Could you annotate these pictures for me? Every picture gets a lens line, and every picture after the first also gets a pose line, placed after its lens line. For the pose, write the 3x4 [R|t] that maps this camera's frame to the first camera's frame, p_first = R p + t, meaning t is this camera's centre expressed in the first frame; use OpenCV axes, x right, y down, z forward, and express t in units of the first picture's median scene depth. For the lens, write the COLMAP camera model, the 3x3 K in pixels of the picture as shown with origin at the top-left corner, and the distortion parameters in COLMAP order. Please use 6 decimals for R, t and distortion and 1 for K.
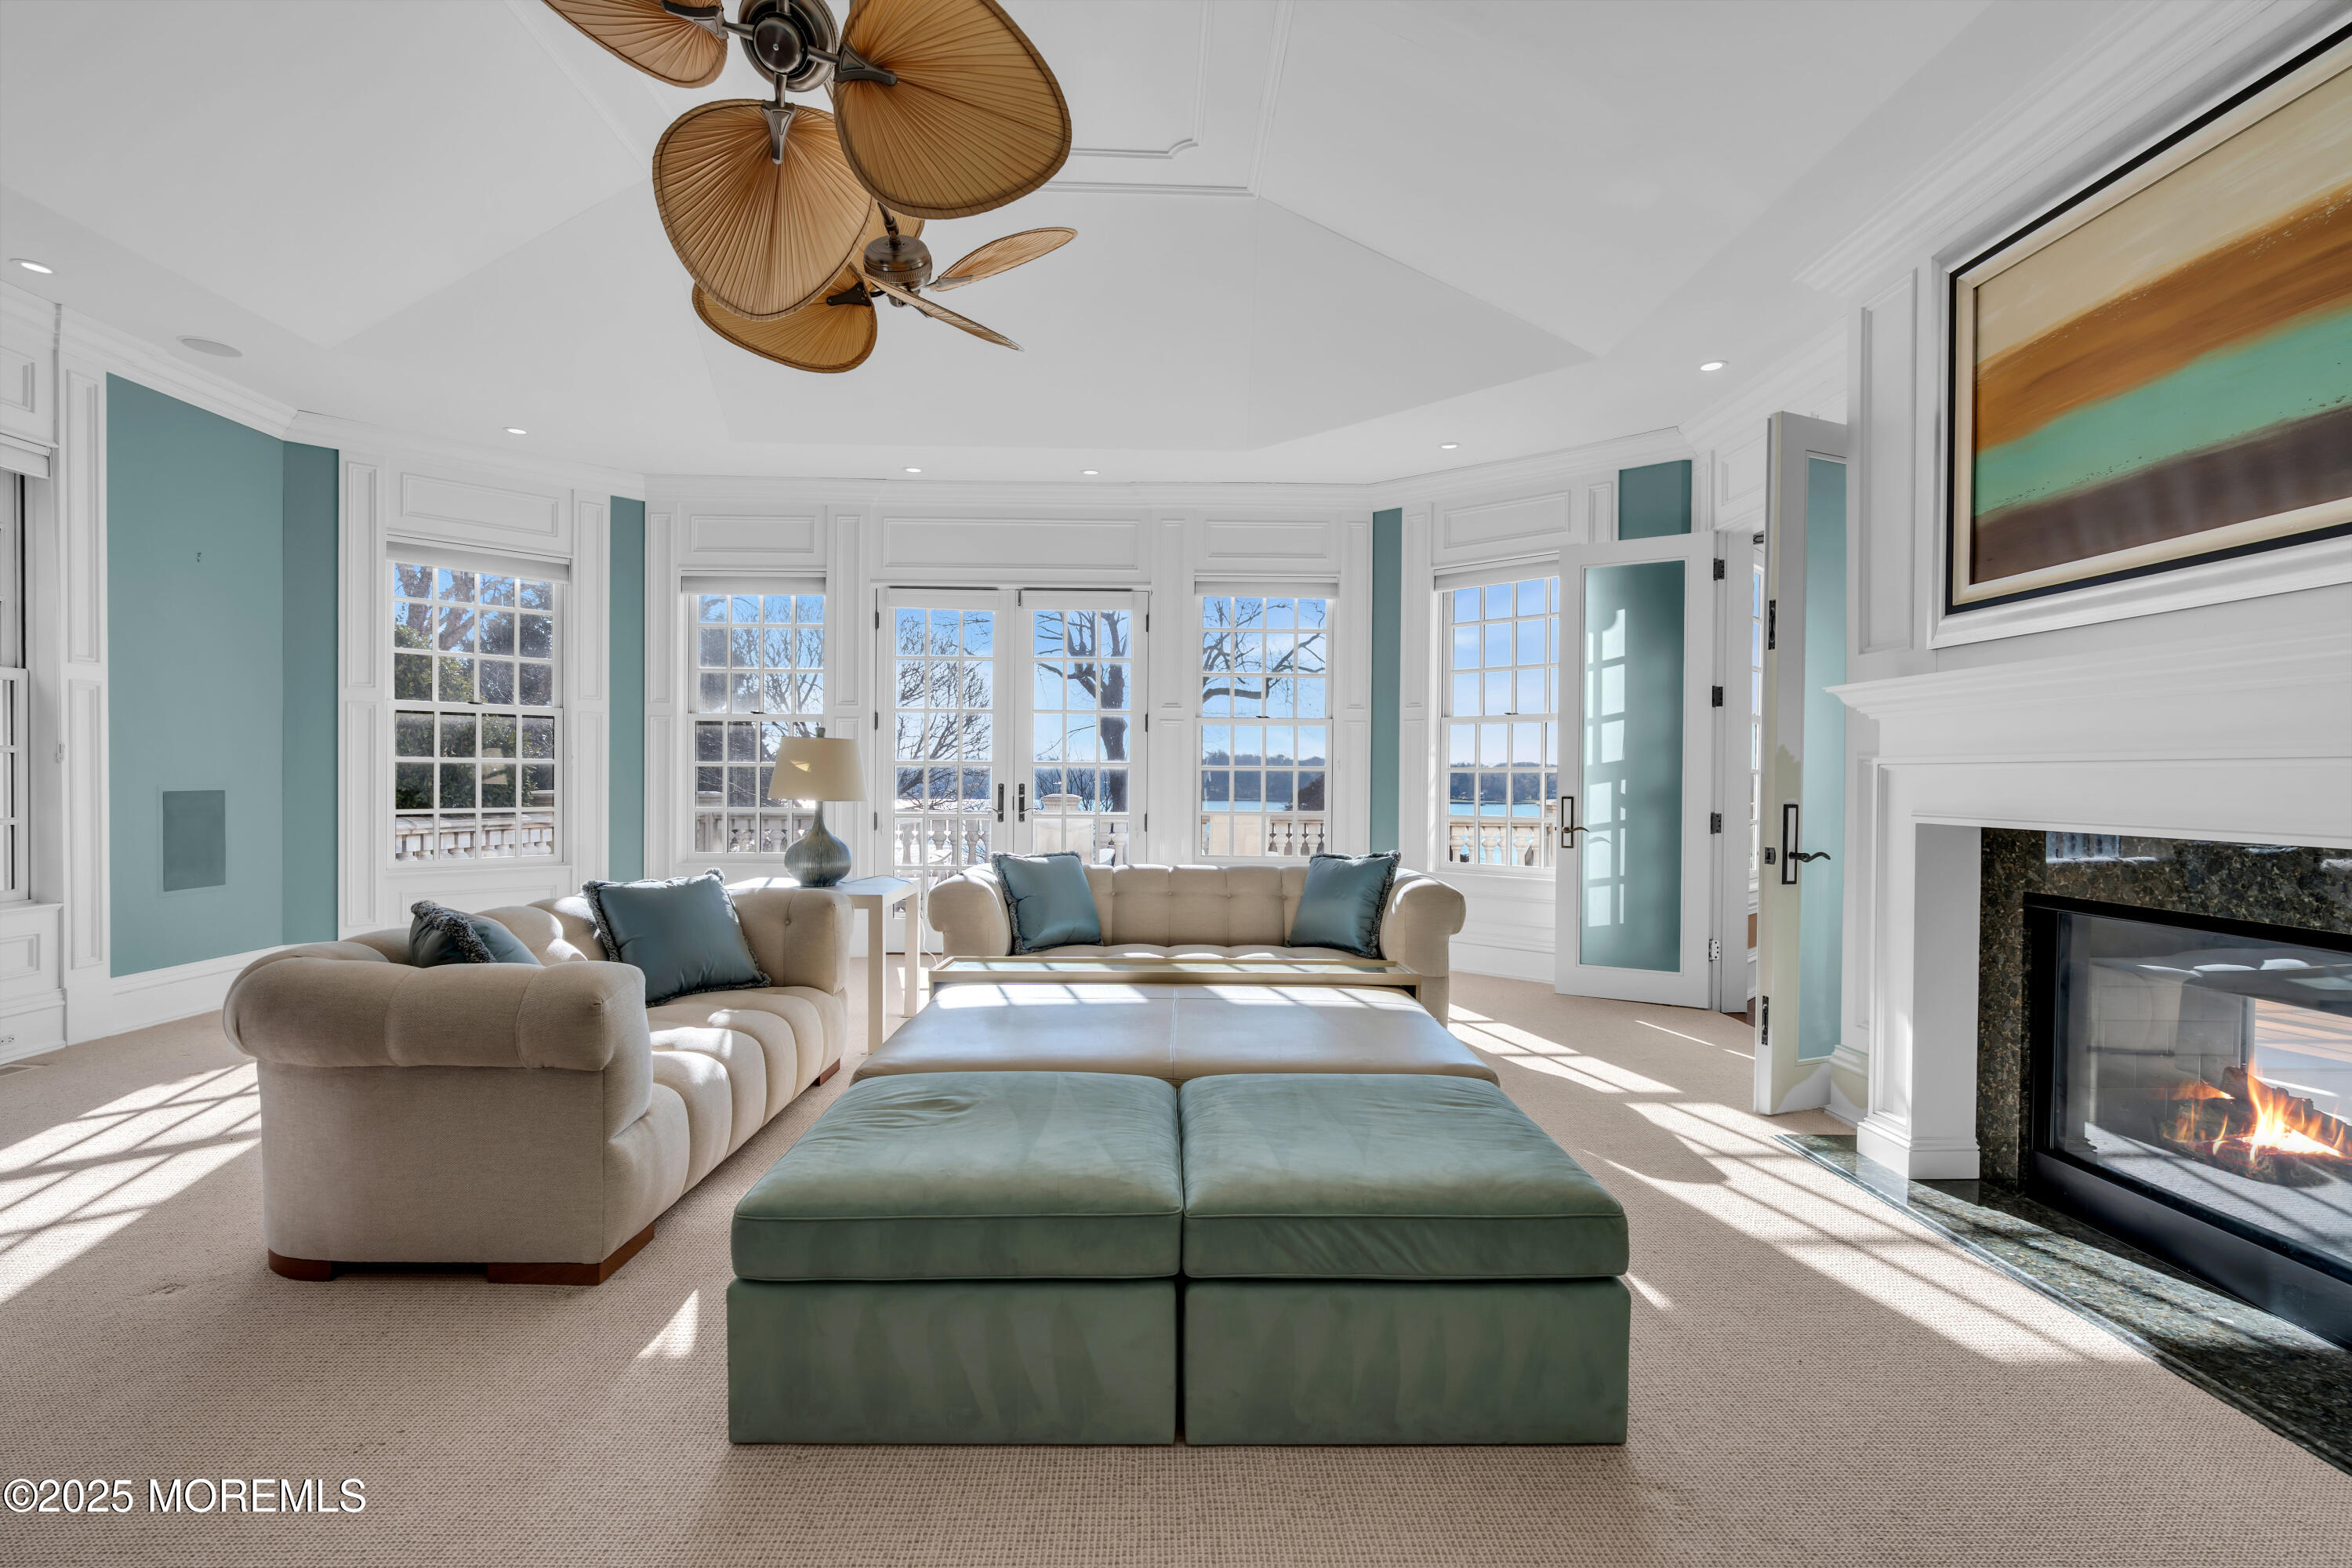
lens RADIAL K [[1092.5, 0, 1174.3], [0, 1092.5, 793.2], [0, 0, 1]] dist [-0.012397, 0.001138]
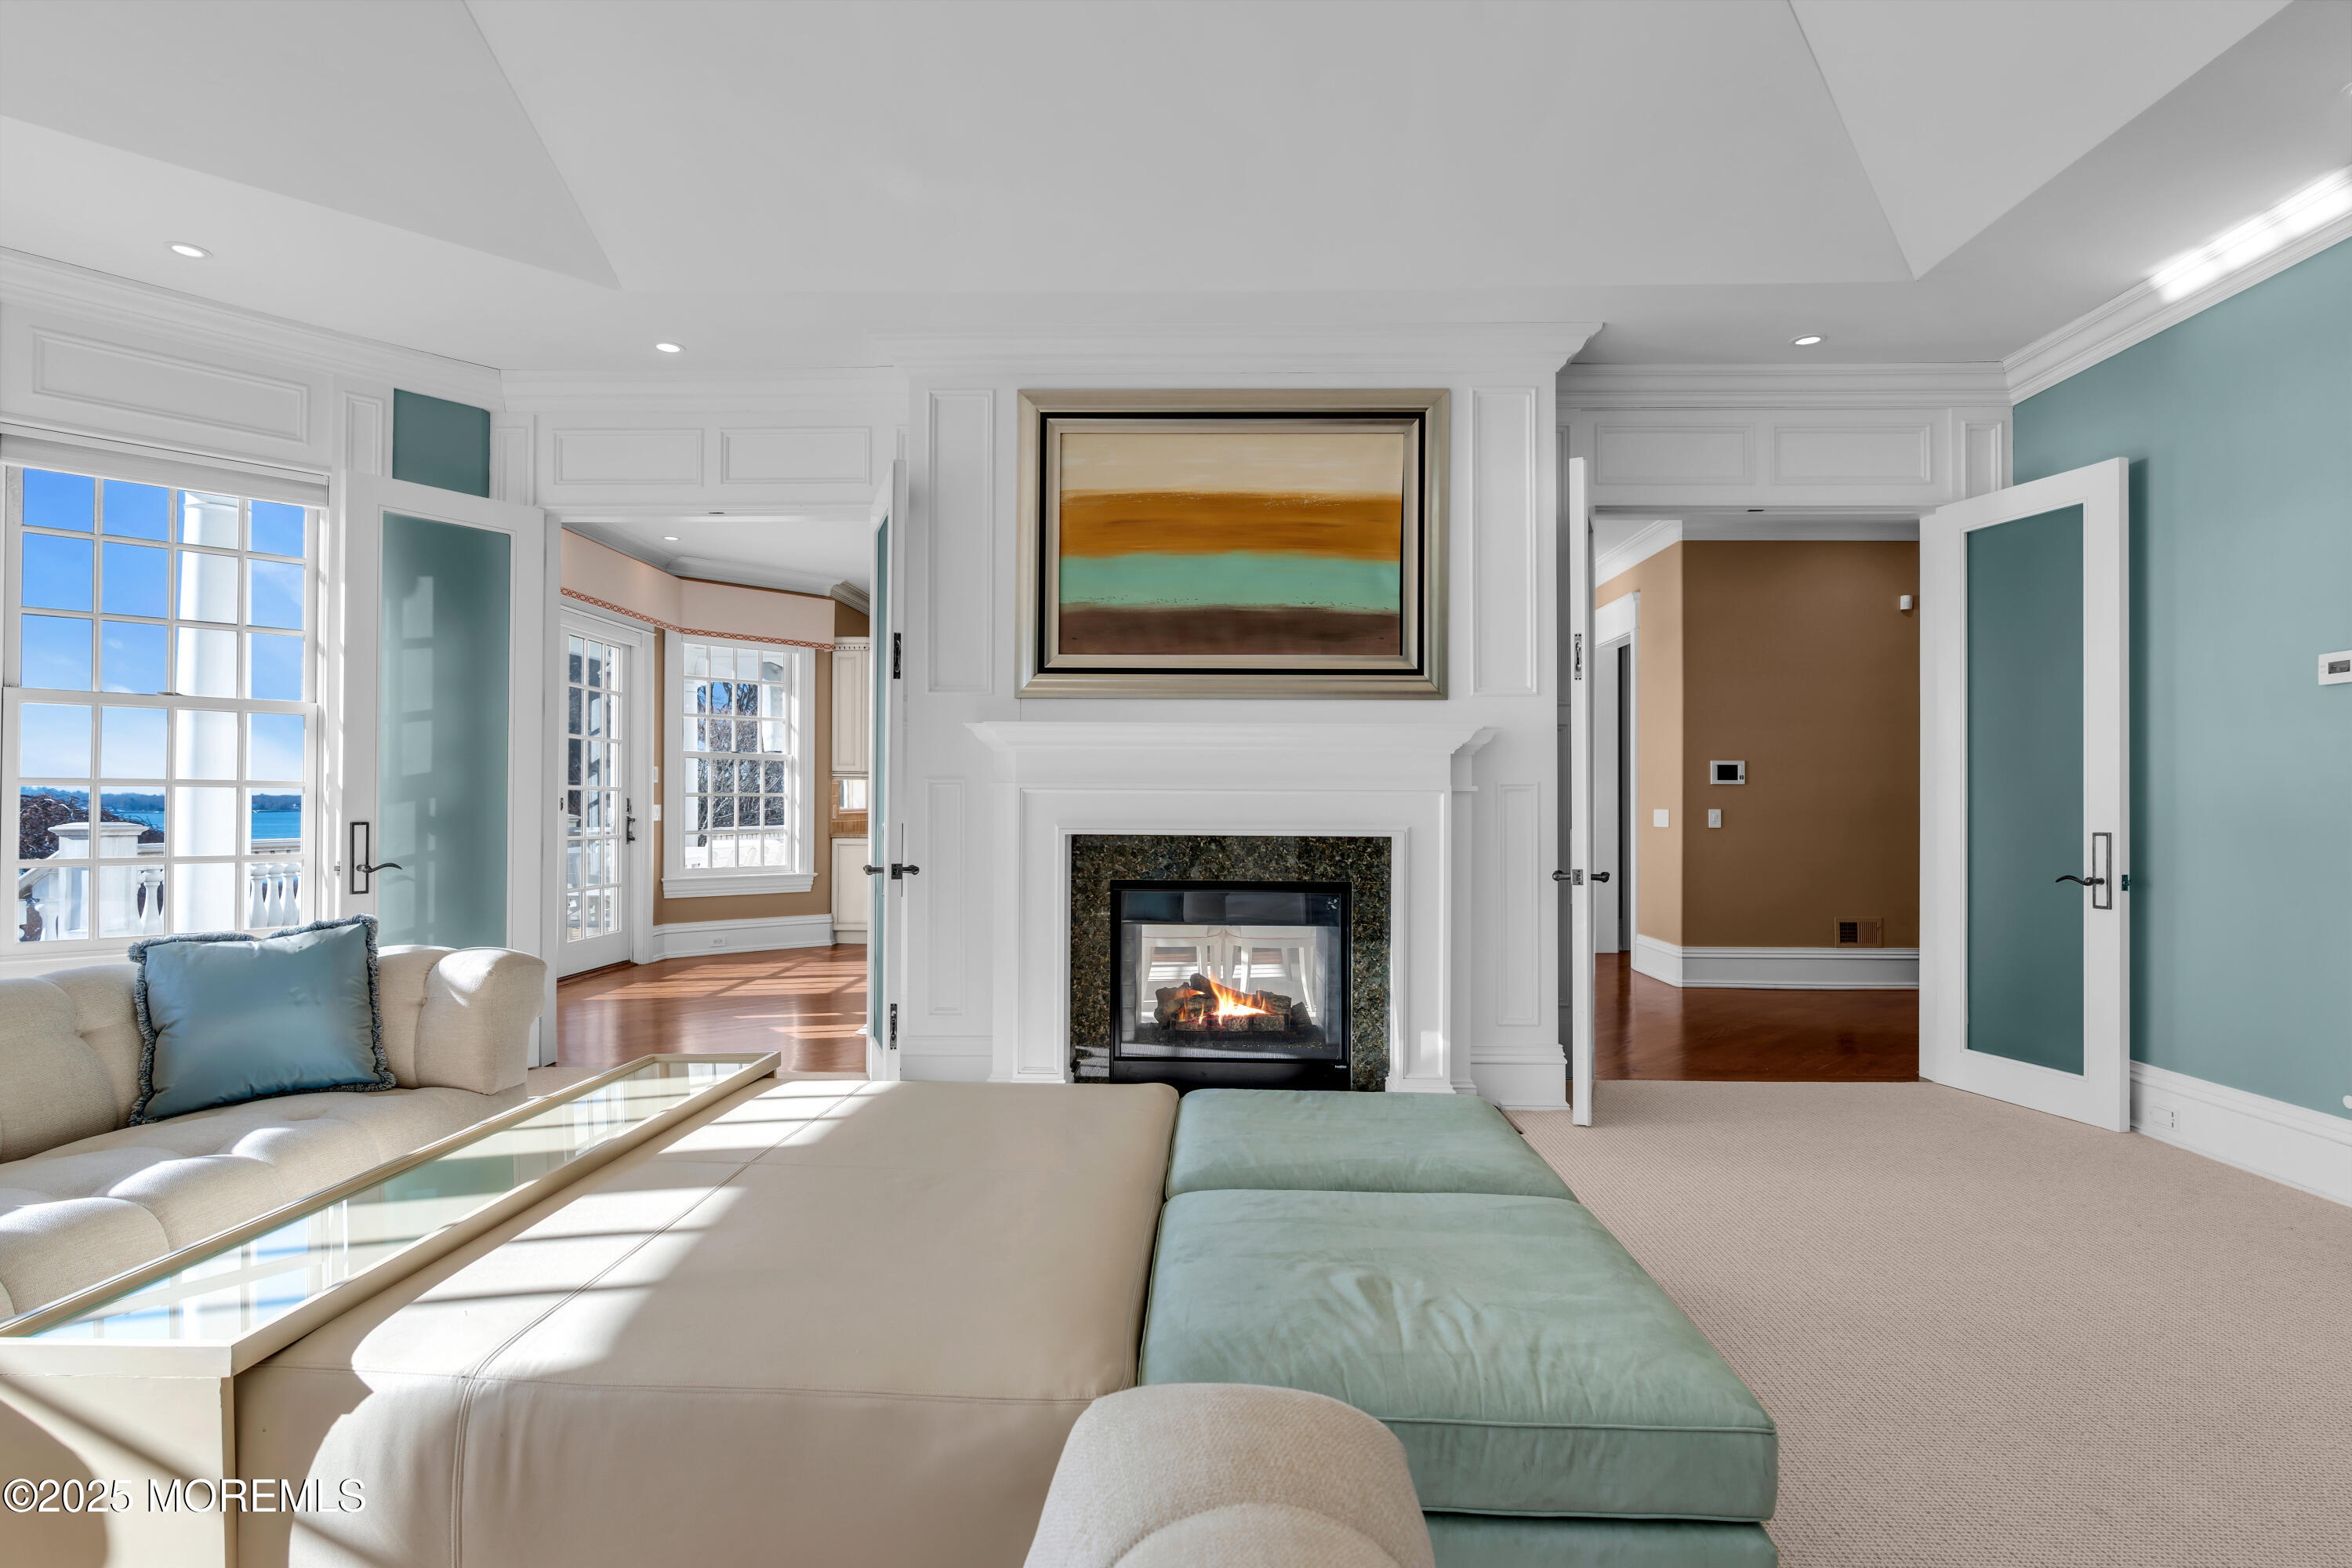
lens RADIAL K [[1164.6, 0, 1173.4], [0, 1164.6, 789.6], [0, 0, 1]] dist [-0.003593, -0.000415]
pose [[0.044031, 0.006784, 0.999007, -0.444163], [0.008157, 0.999941, -0.007150, -0.009389], [-0.998997, 0.008464, 0.043973, 0.515051]]
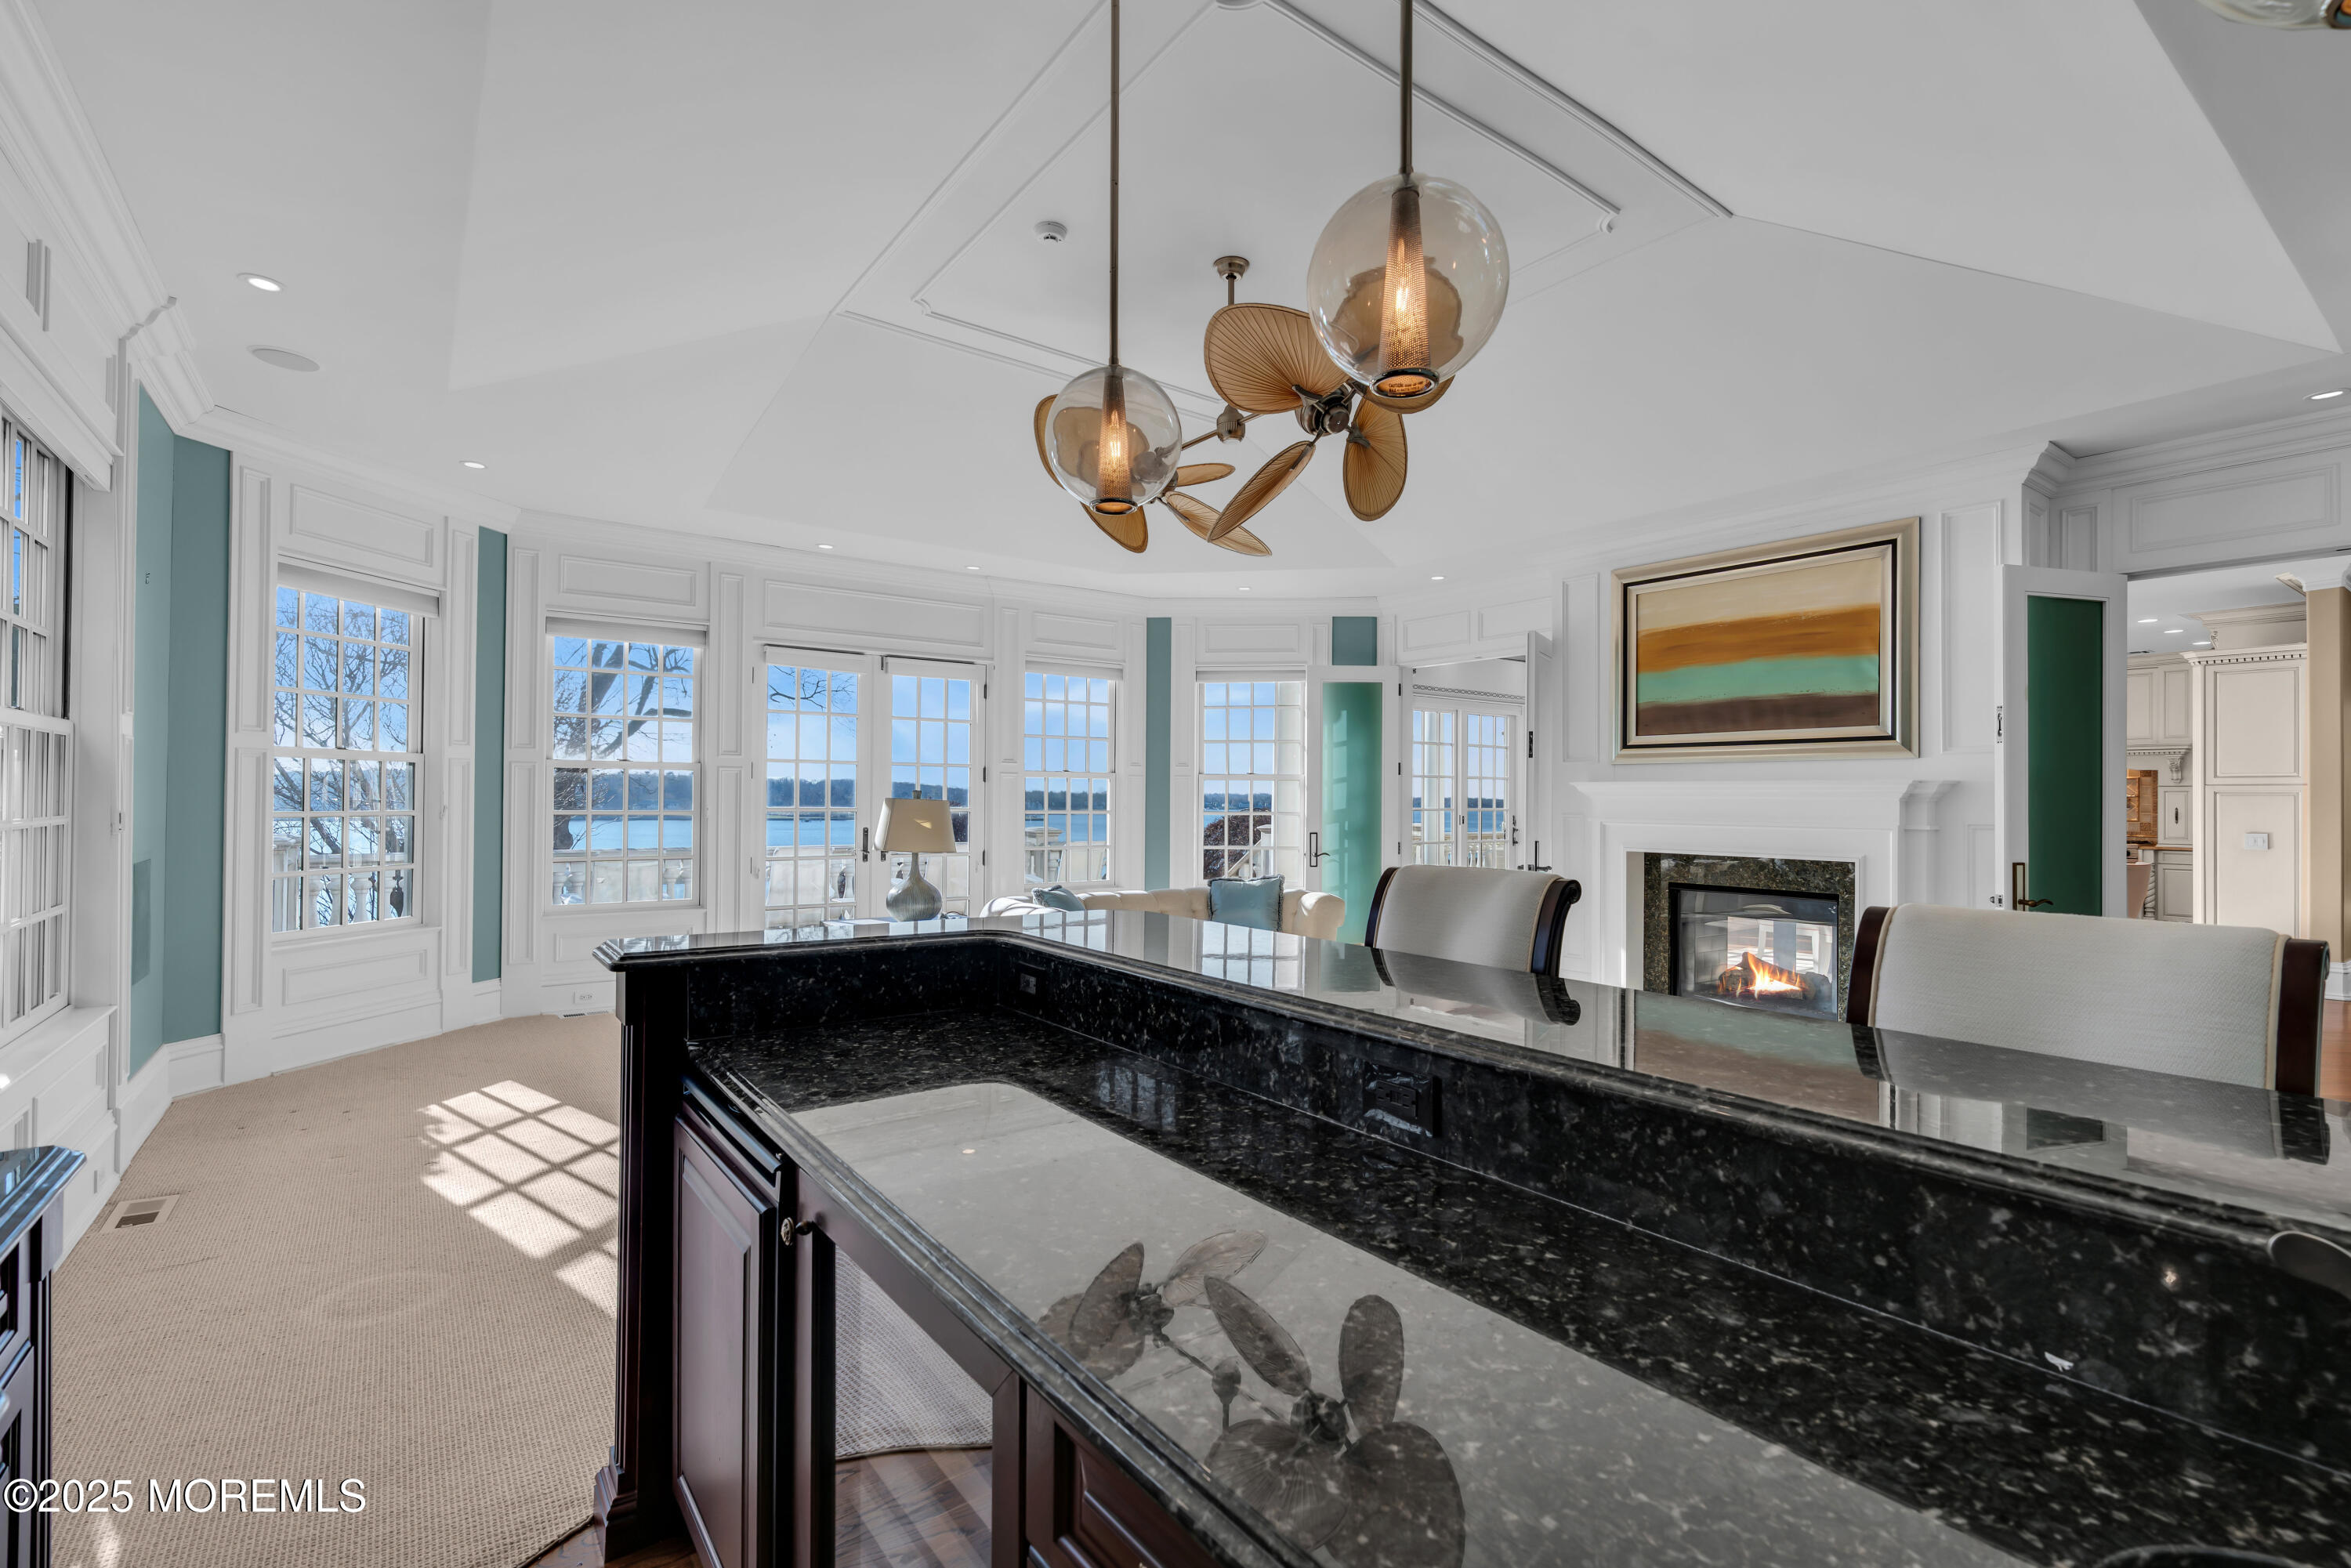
lens RADIAL K [[1092.0, 0, 1169.2], [0, 1092.0, 787.6], [0, 0, 1]] dist [-0.012397, 0.001138]
pose [[0.818399, 0.004369, 0.574634, -0.778717], [0.007105, 0.999818, -0.017722, -0.040101], [-0.574607, 0.018586, 0.818218, -0.127668]]
